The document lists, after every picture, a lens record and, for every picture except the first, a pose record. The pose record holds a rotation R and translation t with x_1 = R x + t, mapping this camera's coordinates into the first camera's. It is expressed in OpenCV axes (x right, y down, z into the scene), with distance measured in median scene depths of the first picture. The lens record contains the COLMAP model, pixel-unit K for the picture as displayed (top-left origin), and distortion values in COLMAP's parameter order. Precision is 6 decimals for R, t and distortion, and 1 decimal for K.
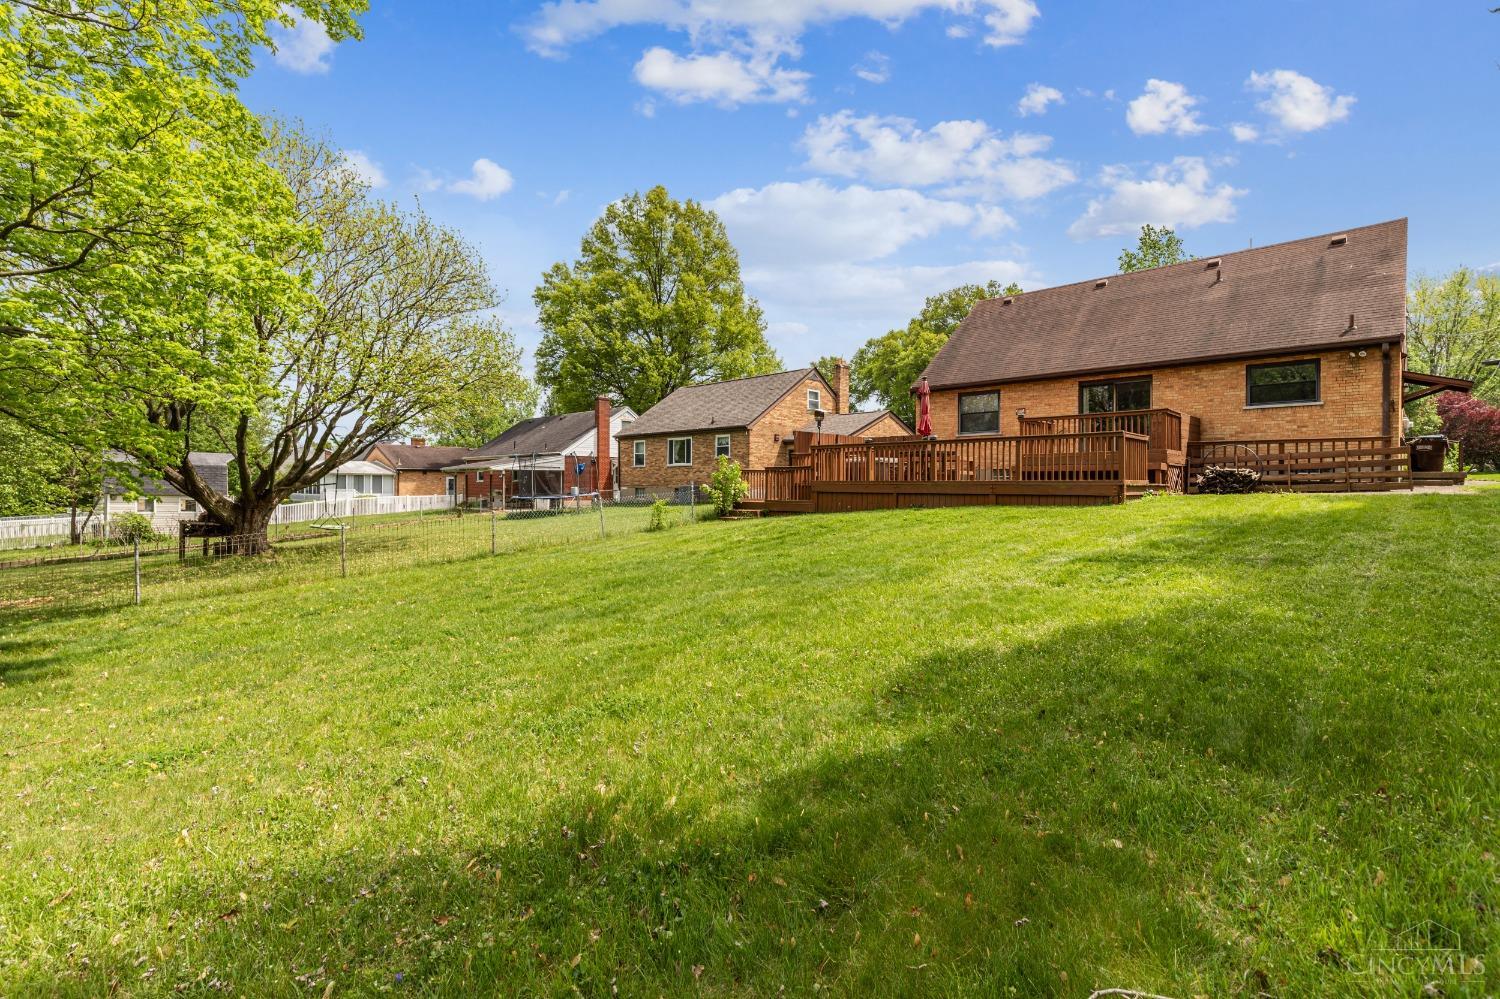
lens RADIAL K [[700.2, 0, 741.7], [0, 700.2, 477.4], [0, 0, 1]] dist [0.000632, 0.000099]
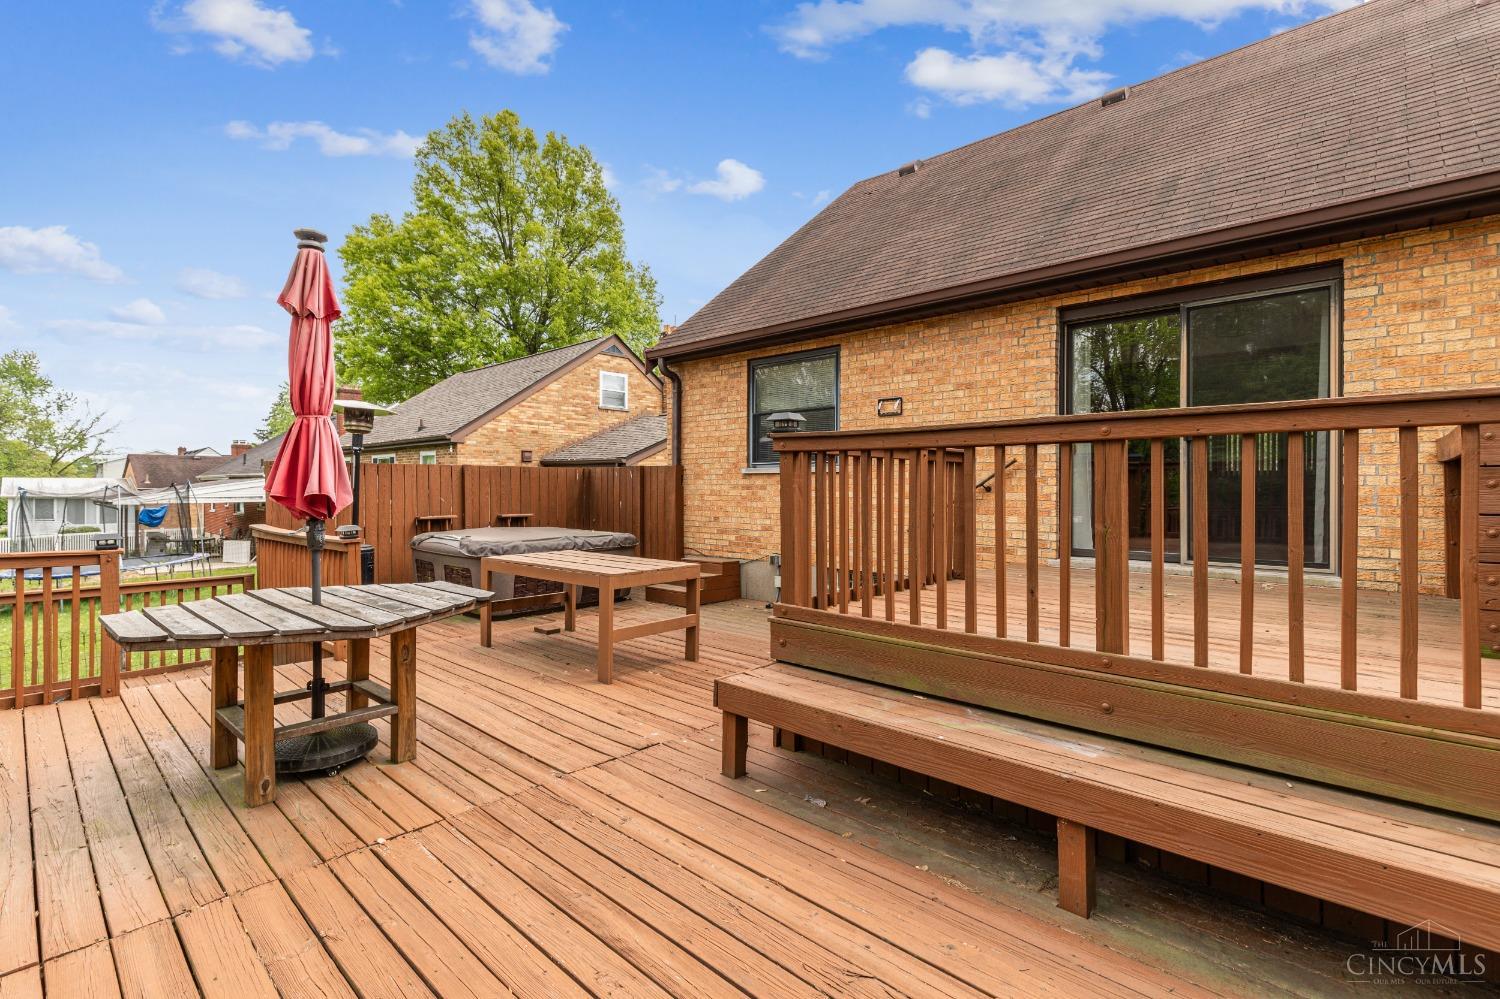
lens RADIAL K [[700.2, 0, 741.7], [0, 700.2, 477.4], [0, 0, 1]] dist [0.000632, 0.000099]
pose [[0.999773, -0.002403, 0.021179, 0.307588], [0.002405, 0.999997, -0.000043, -0.058119], [-0.021179, 0.000094, 0.999776, 0.637300]]
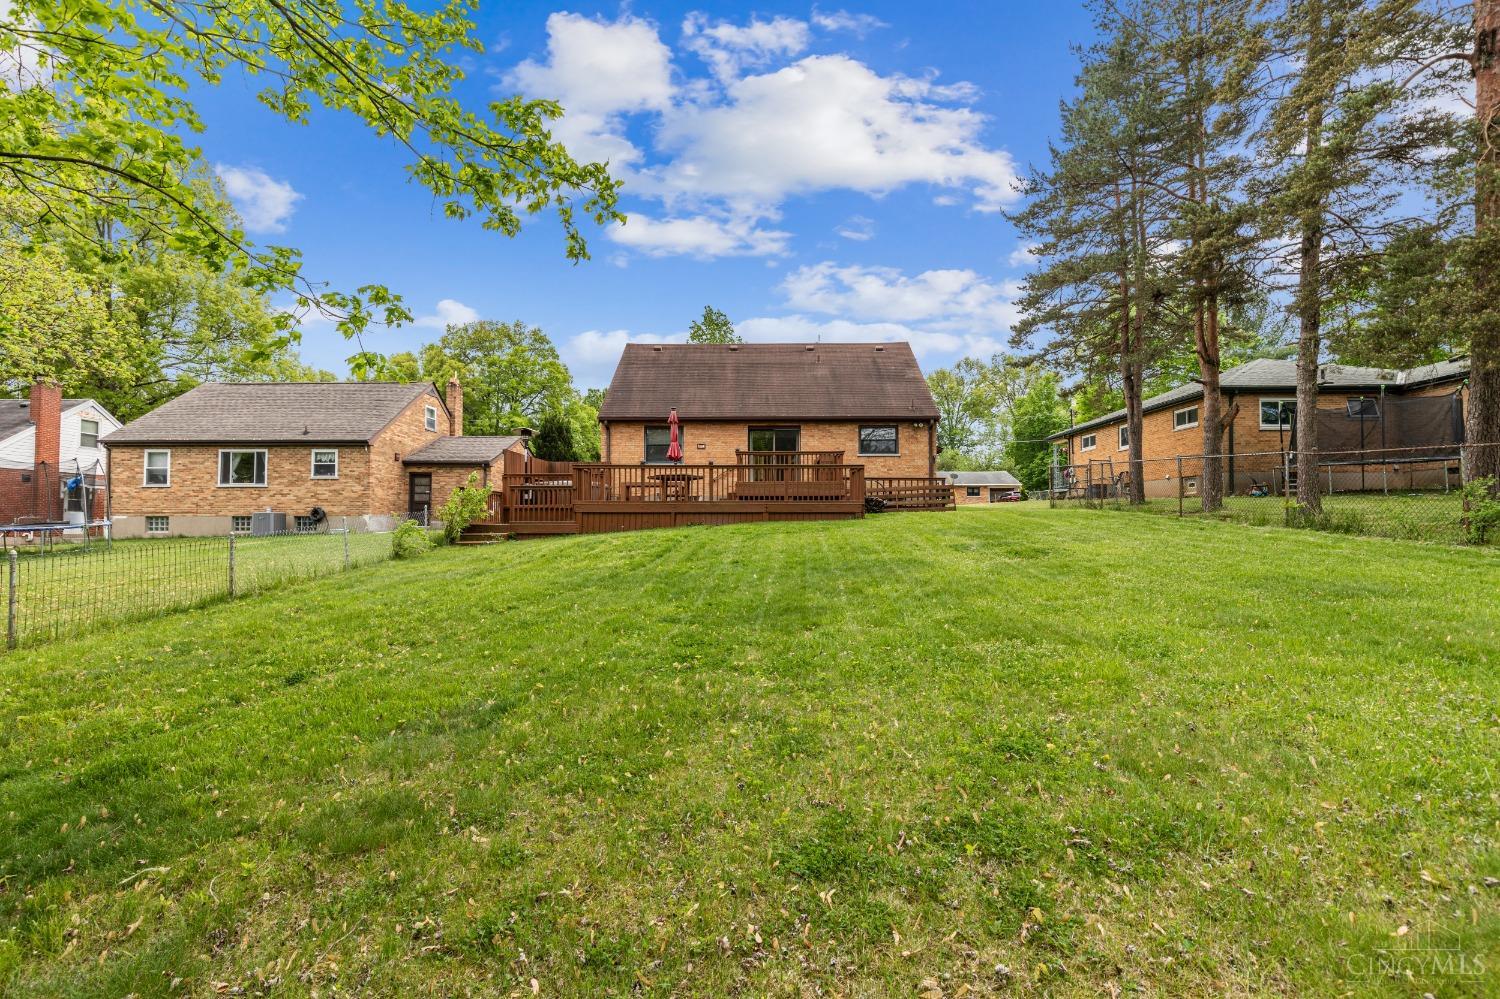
lens RADIAL K [[702.3, 0, 750.0], [0, 702.3, 499.5], [0, 0, 1]] dist [0.001673, -0.000135]
pose [[0.701382, 0.020807, 0.712482, -0.352977], [-0.002668, 0.999643, -0.026567, 0.023156], [-0.712781, 0.016733, 0.701187, 0.118284]]
